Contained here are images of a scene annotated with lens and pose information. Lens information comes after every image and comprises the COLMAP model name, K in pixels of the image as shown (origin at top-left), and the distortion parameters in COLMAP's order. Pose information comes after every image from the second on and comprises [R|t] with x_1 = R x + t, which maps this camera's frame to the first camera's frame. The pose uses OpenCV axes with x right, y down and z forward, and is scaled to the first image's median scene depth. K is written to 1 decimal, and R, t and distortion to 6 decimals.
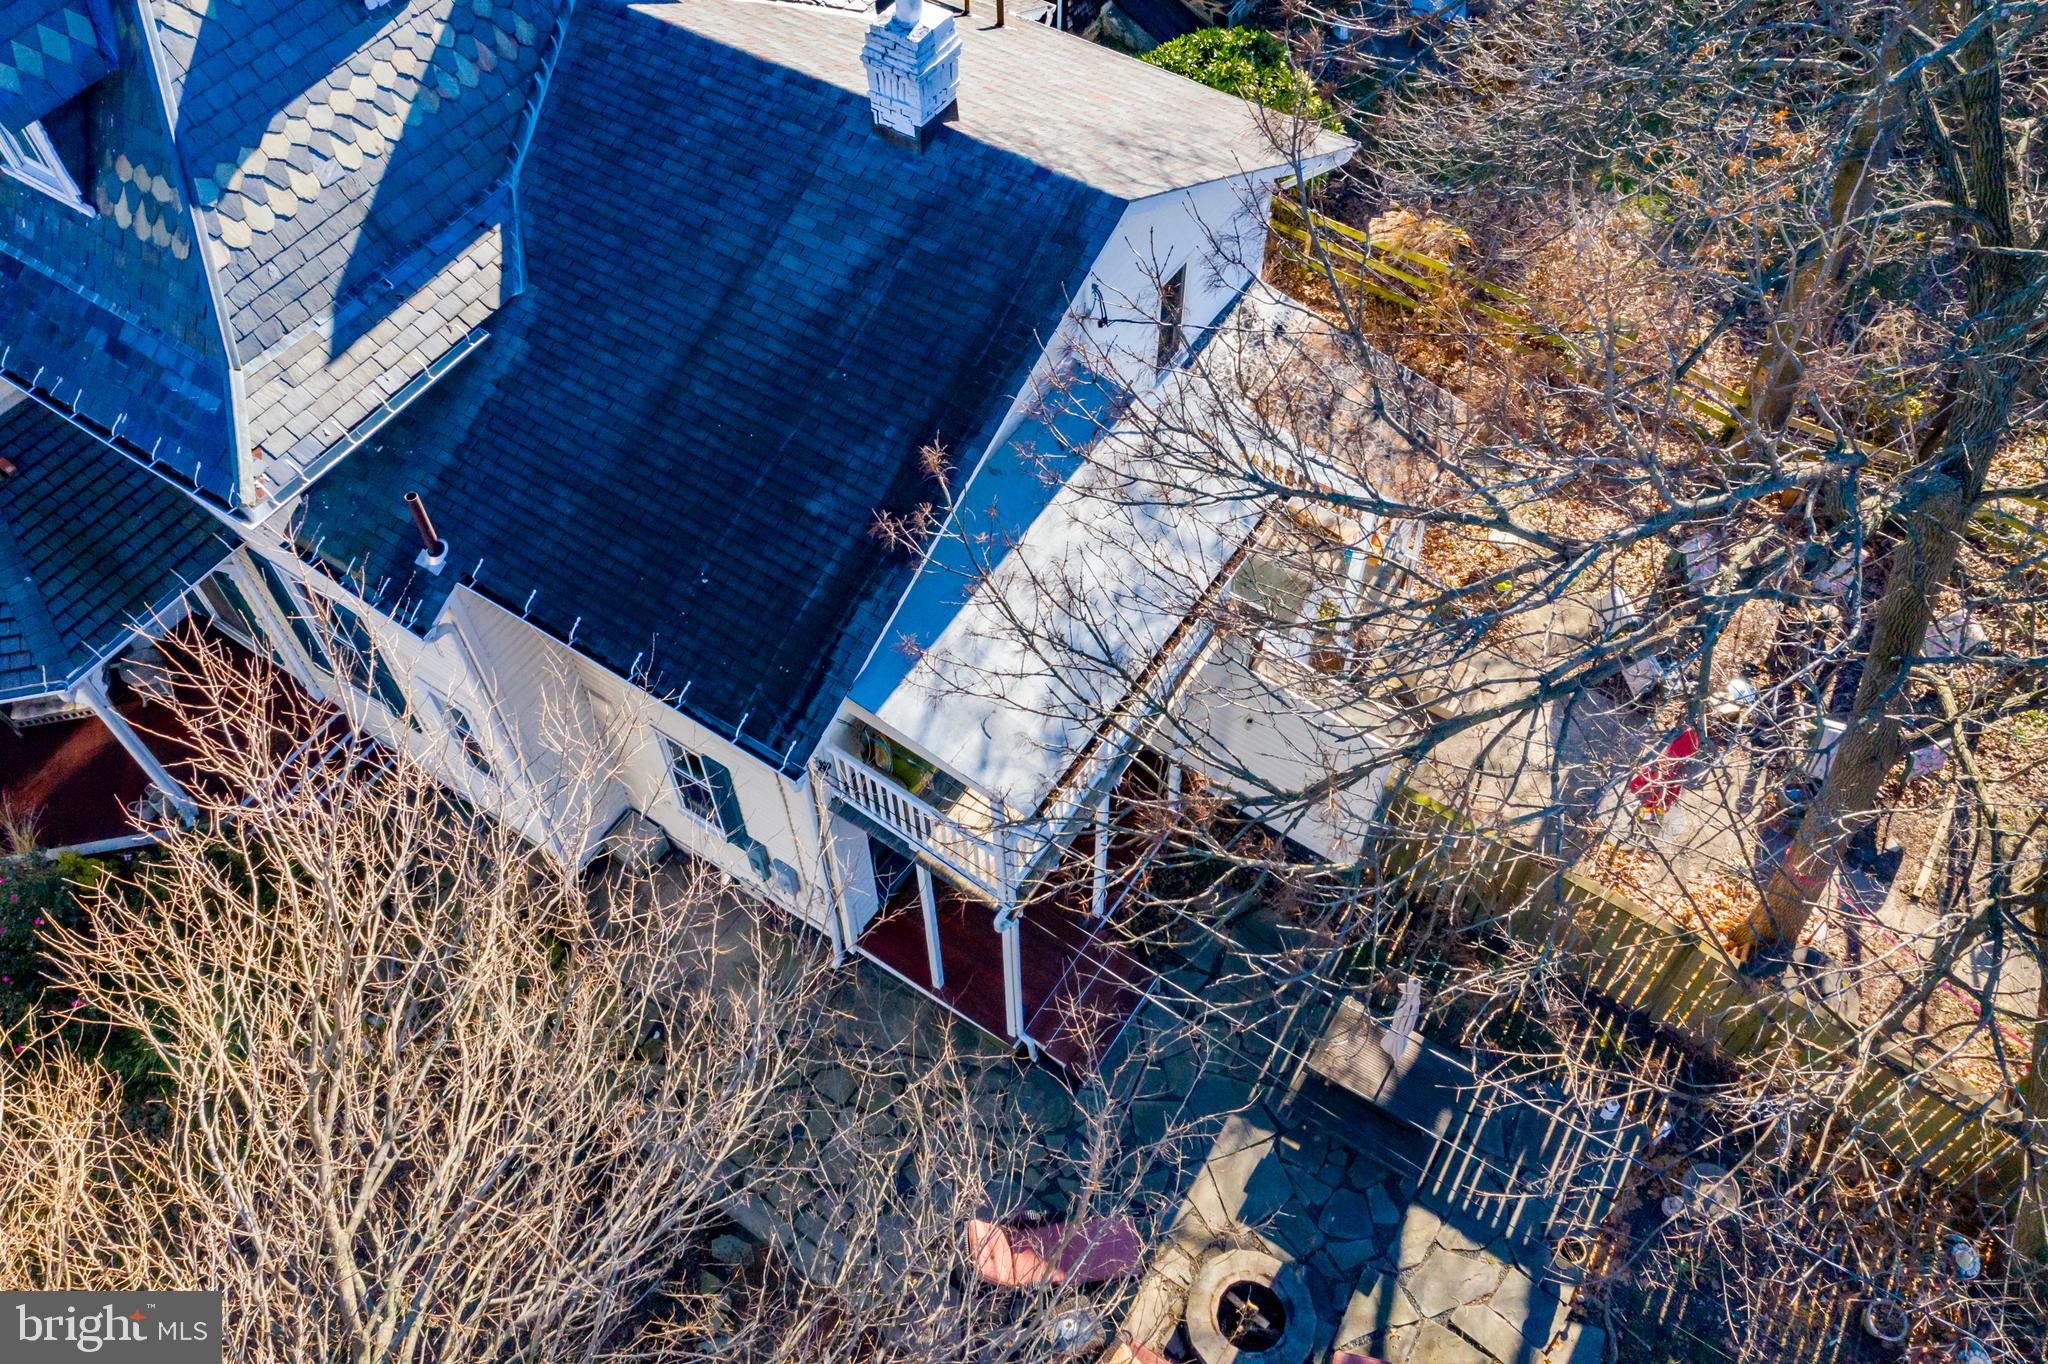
lens RADIAL K [[1597.4, 0, 1024.4], [0, 1597.4, 682.1], [0, 0, 1]] dist [-0.000258, 0.004493]
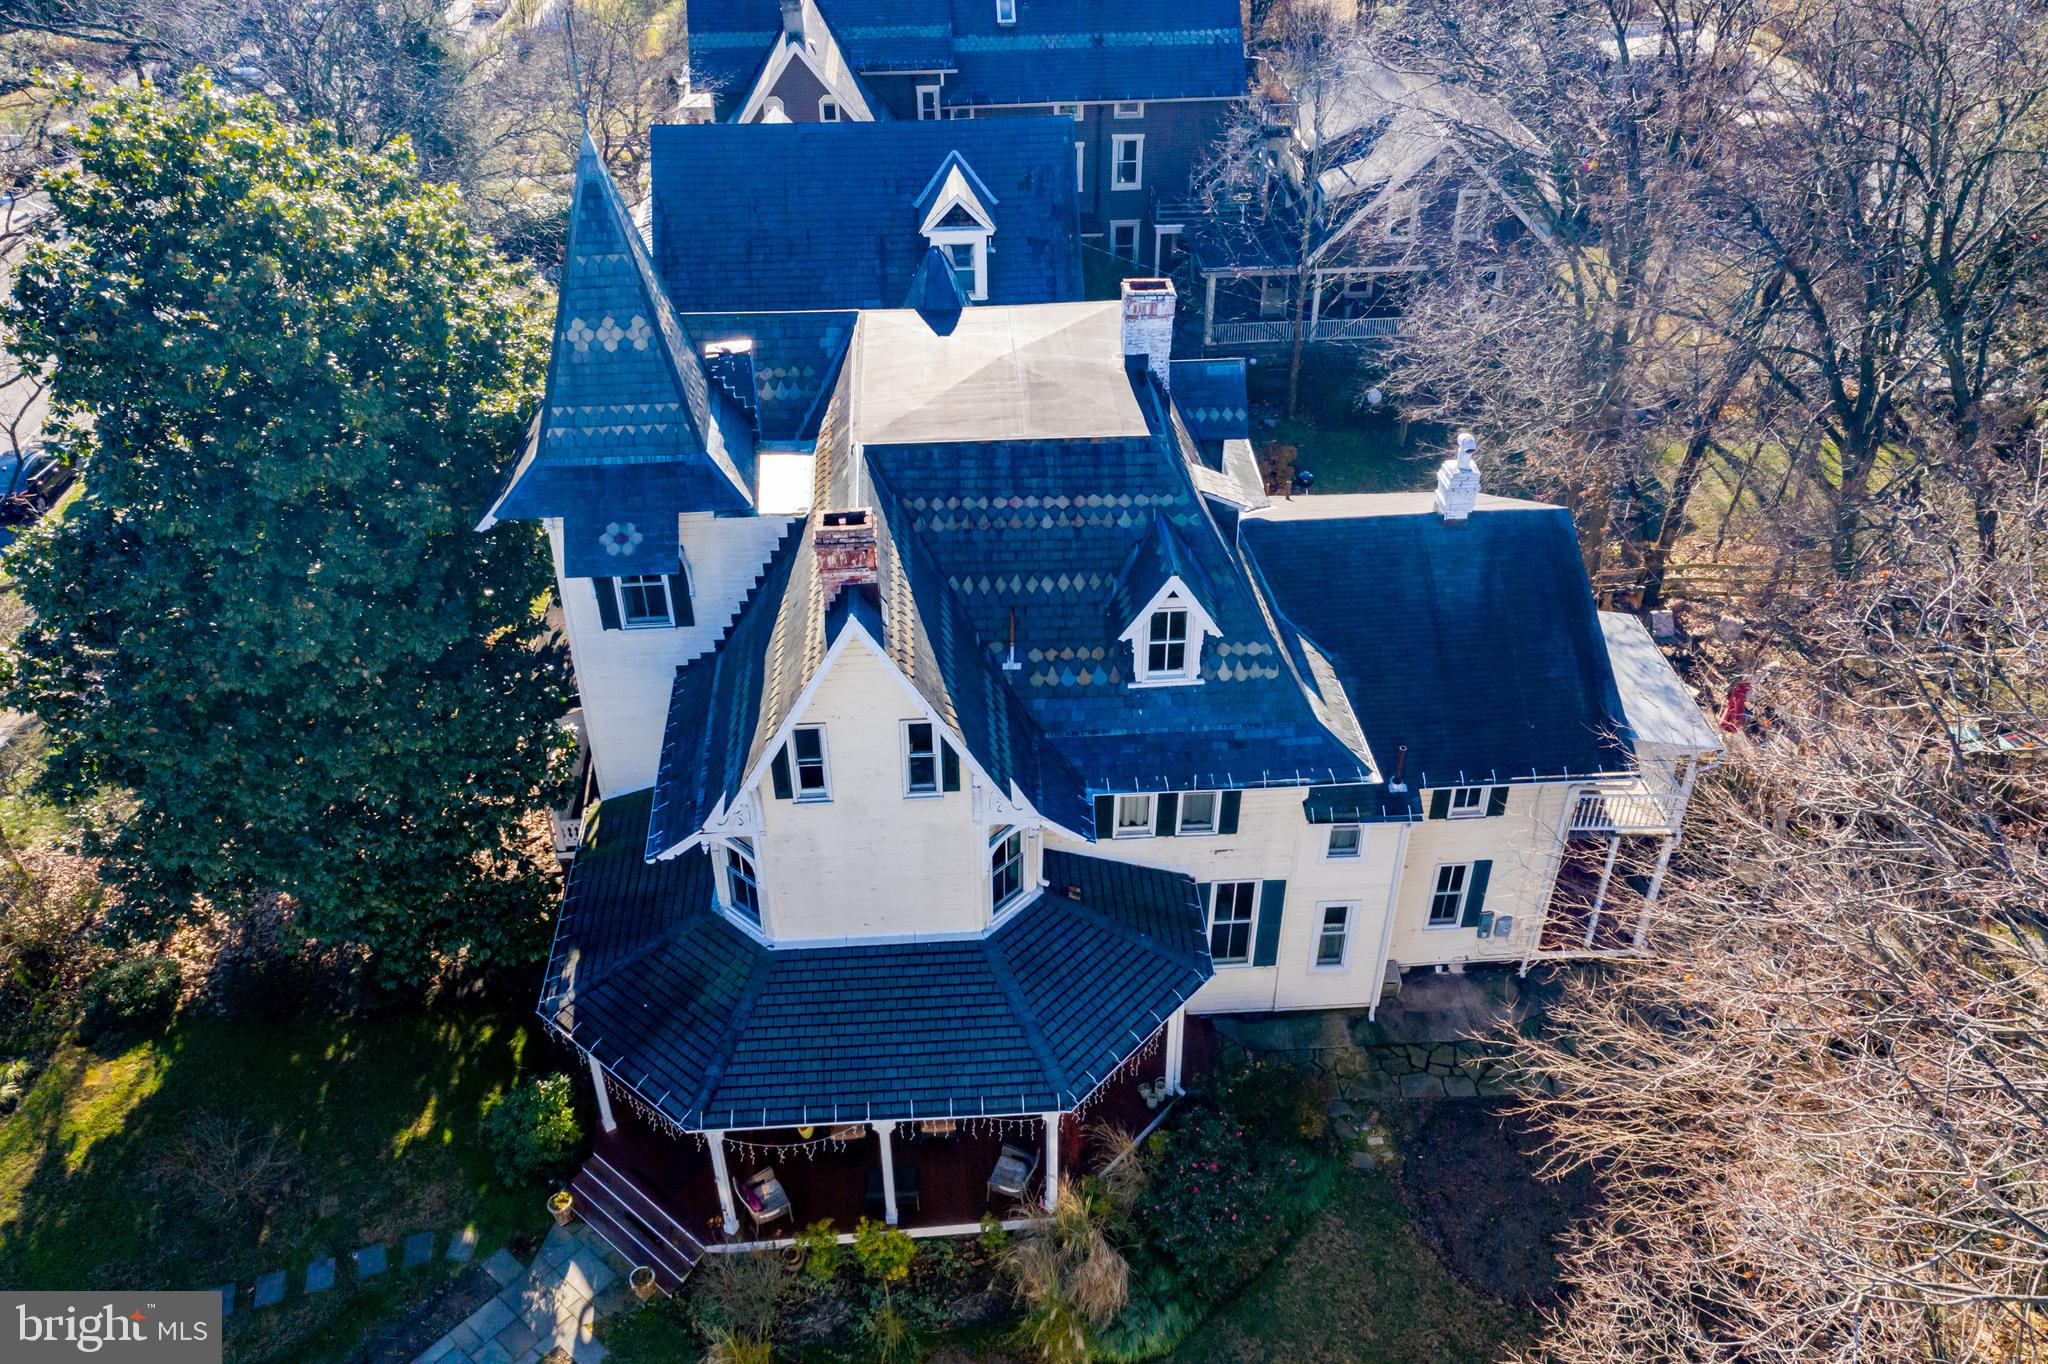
lens RADIAL K [[1597.4, 0, 1028.6], [0, 1597.4, 682.3], [0, 0, 1]] dist [-0.000258, 0.004493]
pose [[0.791774, -0.348924, 0.501345, -1.661503], [0.487872, 0.855122, -0.175351, -0.065830], [-0.367526, 0.383430, 0.847293, -0.499018]]
